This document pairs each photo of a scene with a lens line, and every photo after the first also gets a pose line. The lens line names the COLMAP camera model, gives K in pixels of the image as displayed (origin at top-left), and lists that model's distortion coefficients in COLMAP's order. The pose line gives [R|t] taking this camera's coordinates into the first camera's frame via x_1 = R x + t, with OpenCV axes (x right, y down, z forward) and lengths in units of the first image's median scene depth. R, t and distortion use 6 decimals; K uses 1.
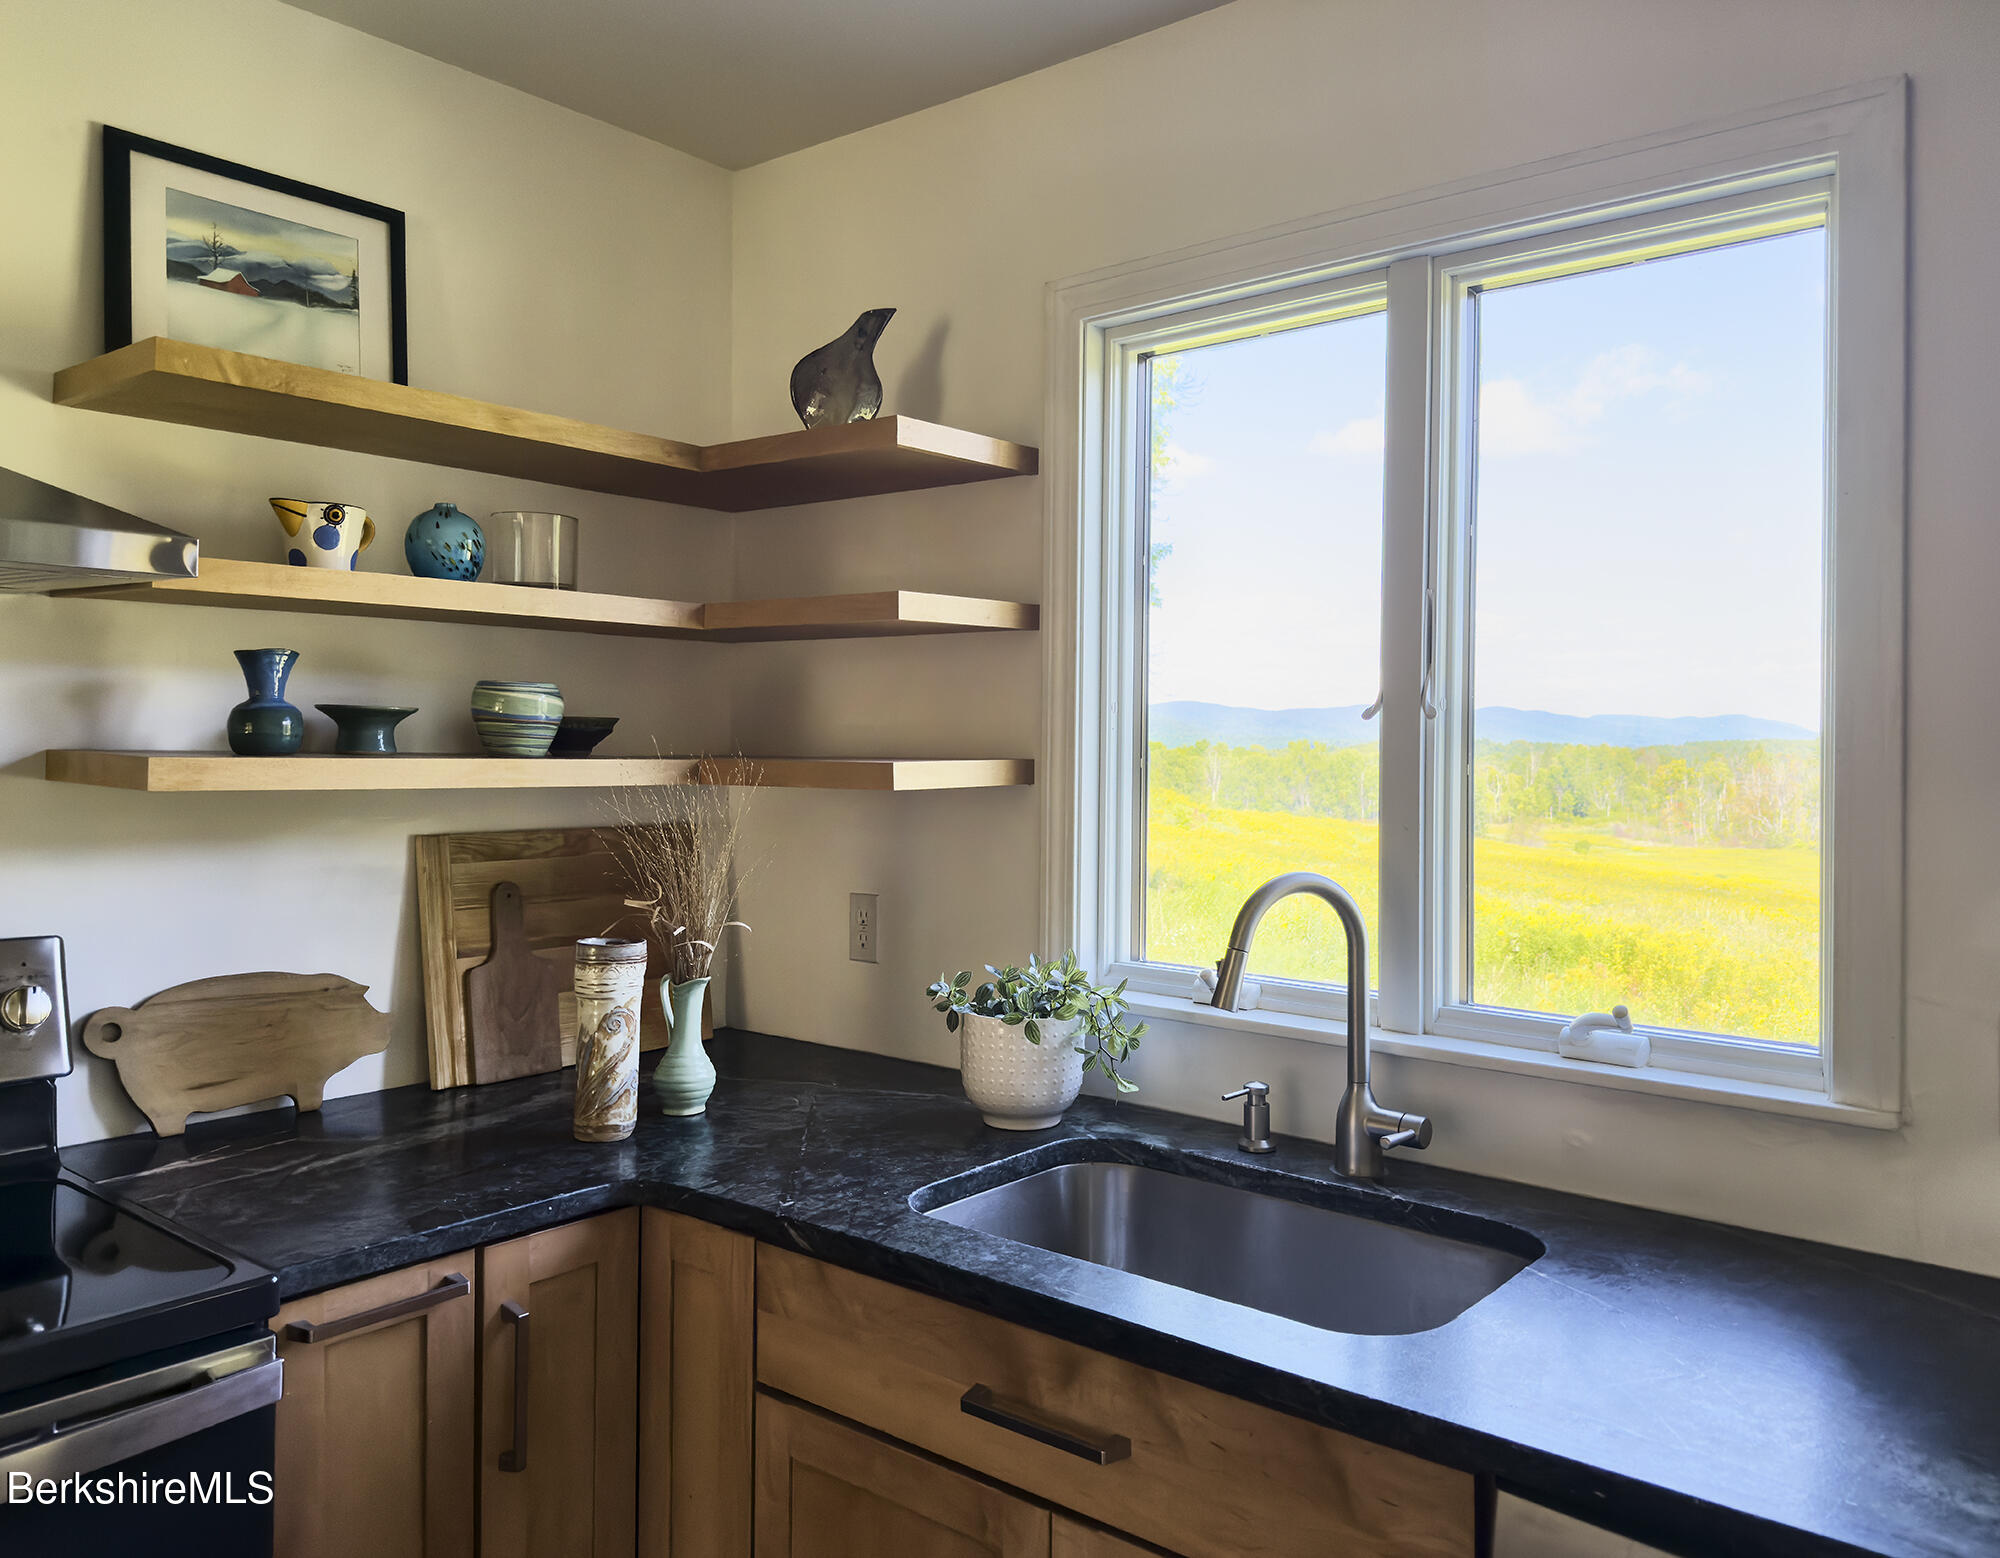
lens RADIAL K [[1470.3, 0, 1033.7], [0, 1470.3, 740.1], [0, 0, 1]] dist [0.012983, -0.015513]
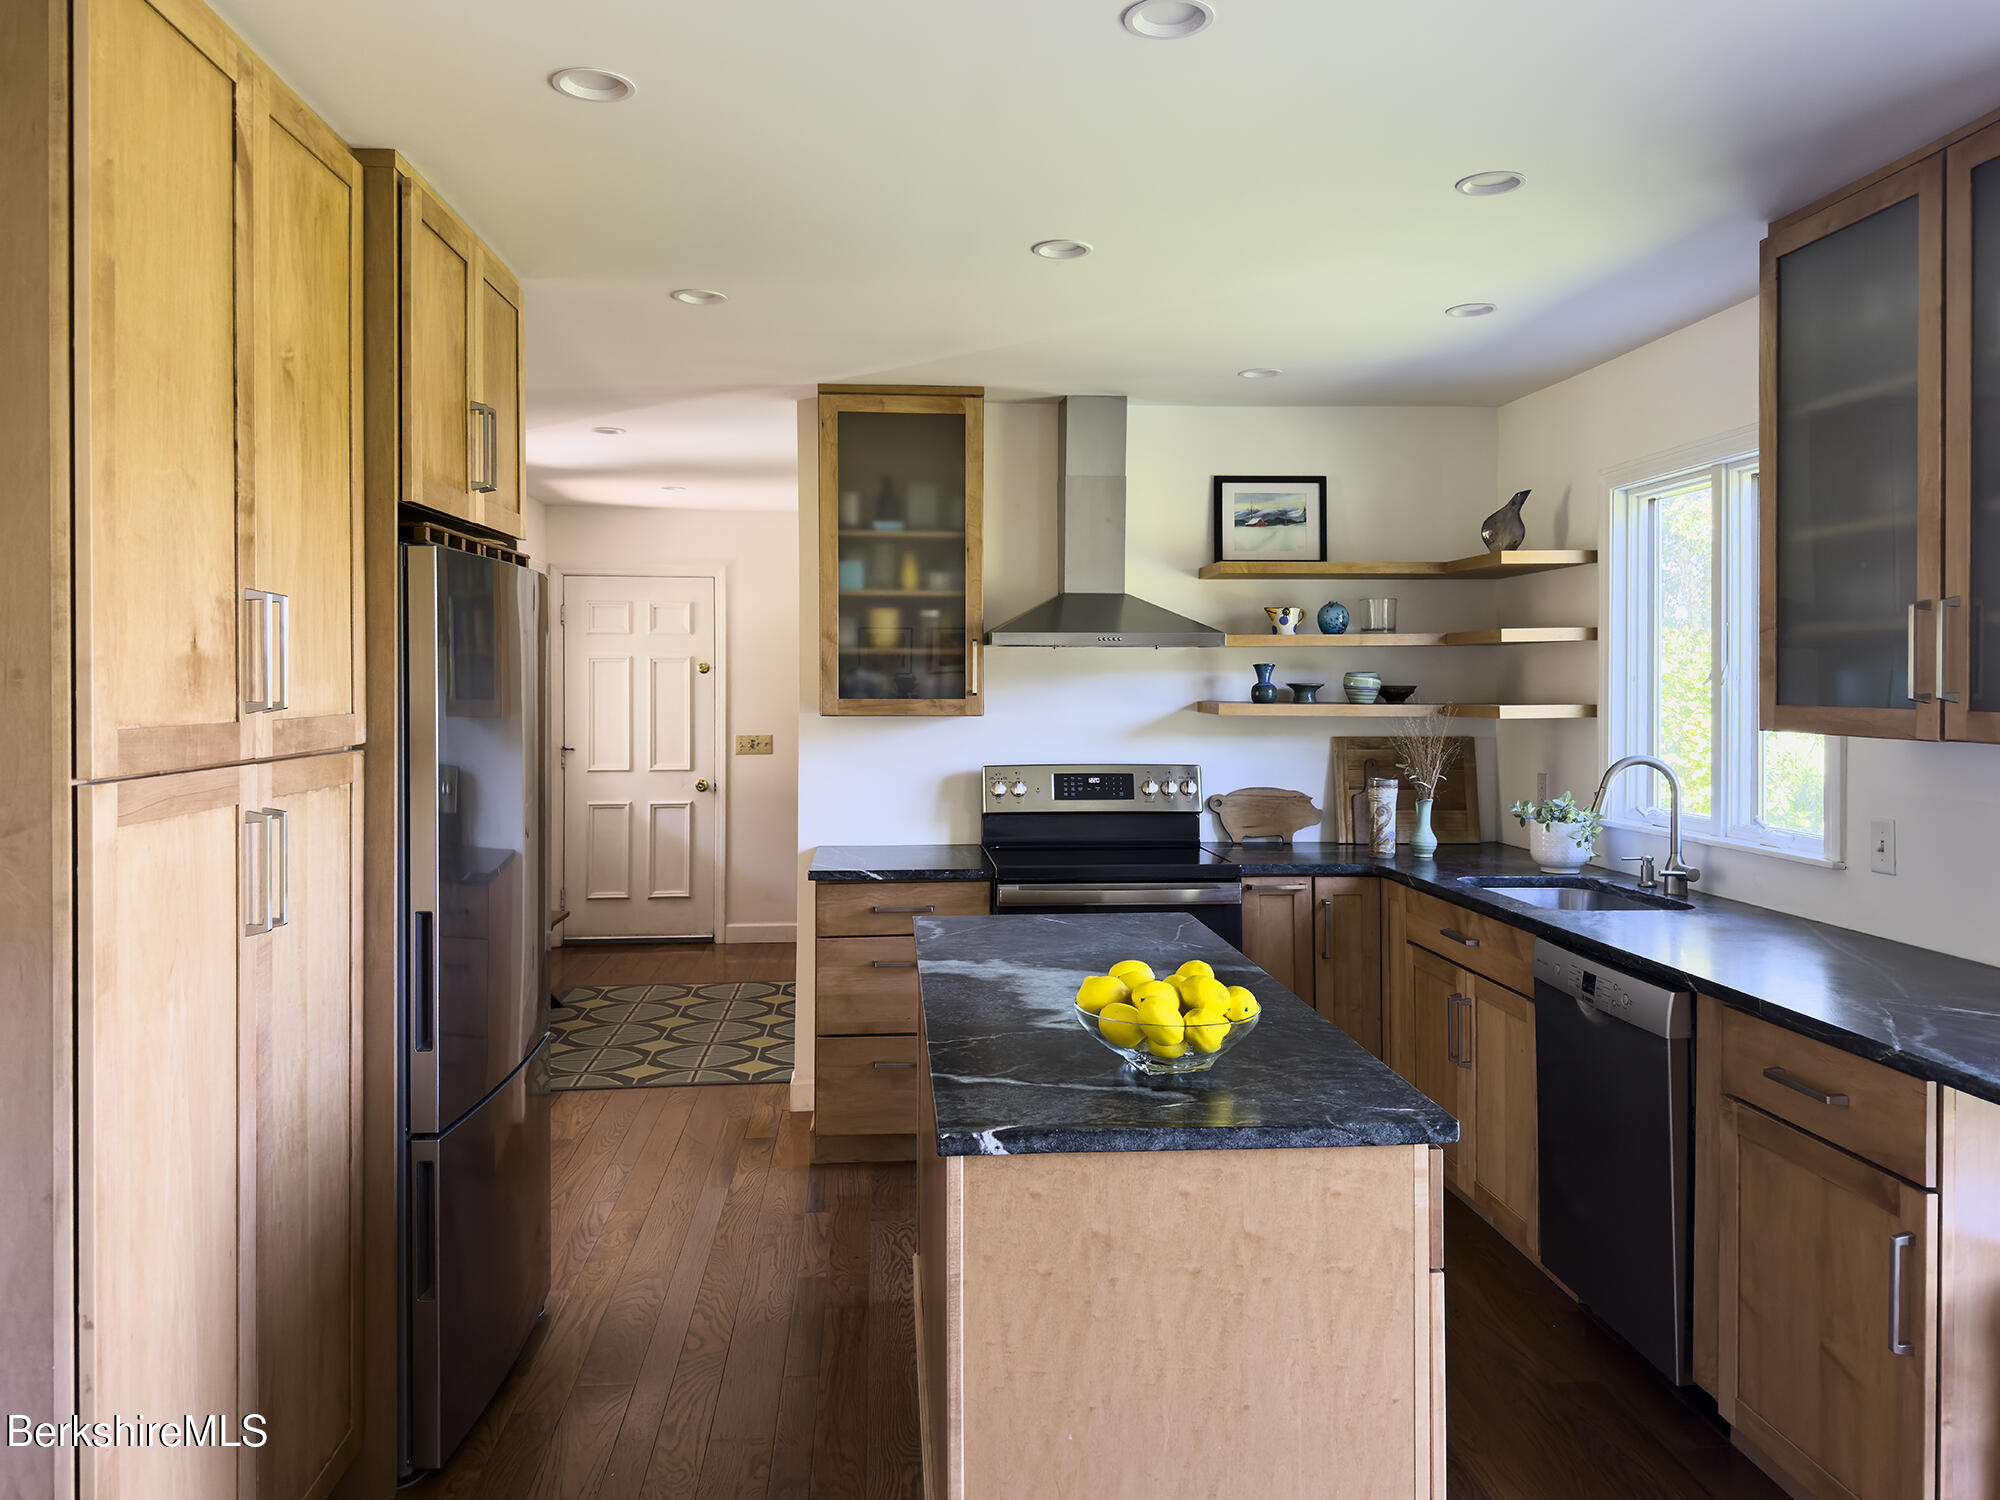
lens RADIAL K [[1417.9, 0, 1002.6], [0, 1417.9, 699.3], [0, 0, 1]] dist [0.037939, -0.041909]
pose [[0.690666, -0.002352, -0.723170, 0.960996], [0.005748, 0.999981, 0.002238, -0.004639], [0.723151, -0.005703, 0.690666, -1.065323]]
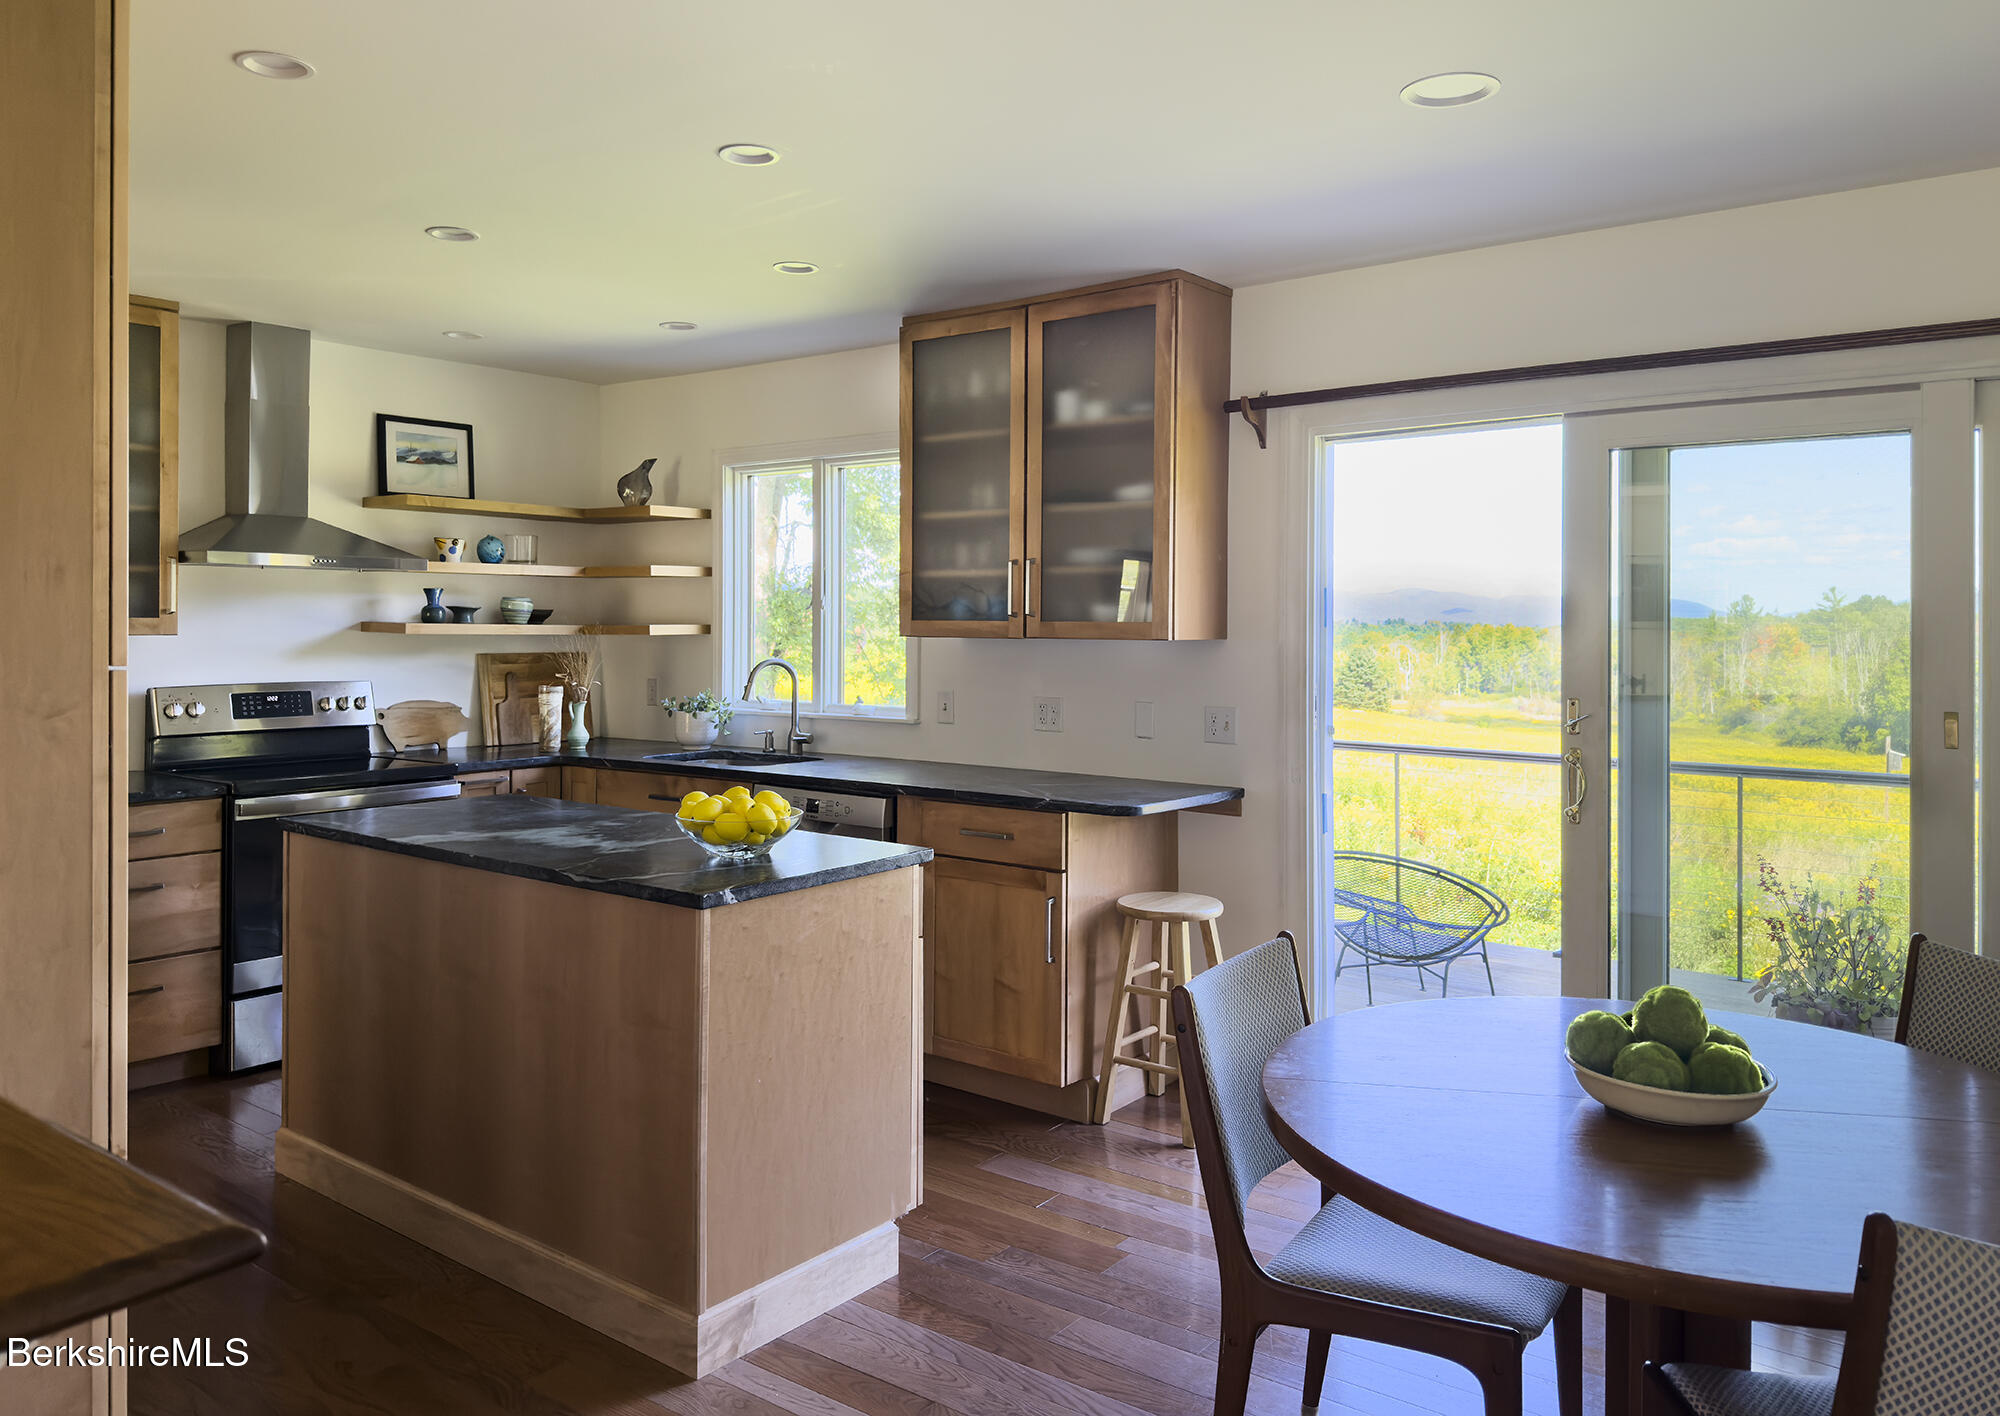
lens RADIAL K [[1409.5, 0, 1036.0], [0, 1409.5, 632.9], [0, 0, 1]] dist [0.016100, -0.018204]
pose [[0.999078, -0.006100, 0.042506, 0.548808], [0.005818, 0.999960, 0.006745, 0.016448], [-0.042545, -0.006492, 0.999073, -1.814973]]
